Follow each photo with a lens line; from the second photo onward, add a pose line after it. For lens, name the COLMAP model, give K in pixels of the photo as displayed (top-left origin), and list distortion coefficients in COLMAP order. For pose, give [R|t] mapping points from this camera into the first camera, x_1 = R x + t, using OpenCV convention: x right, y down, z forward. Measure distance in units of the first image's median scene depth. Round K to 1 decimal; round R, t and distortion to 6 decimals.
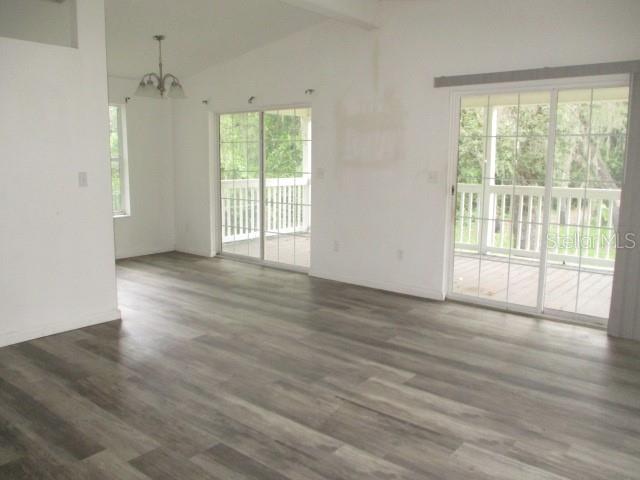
lens RADIAL K [[522.9, 0, 320.0], [0, 522.9, 240.0], [0, 0, 1]] dist [-0.025565, -0.001298]
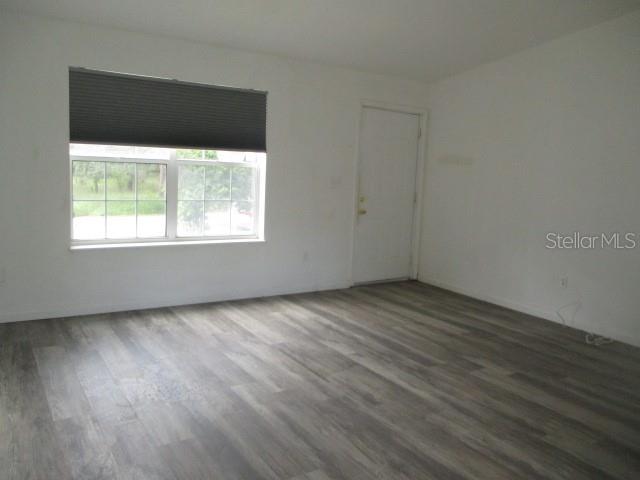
lens RADIAL K [[522.9, 0, 320.0], [0, 522.9, 240.0], [0, 0, 1]] dist [-0.025565, -0.001298]
pose [[-0.948784, -0.103271, 0.298570, -0.280168], [-0.017802, 0.961039, 0.275837, -0.324833], [-0.315424, 0.256395, -0.913657, 2.165960]]
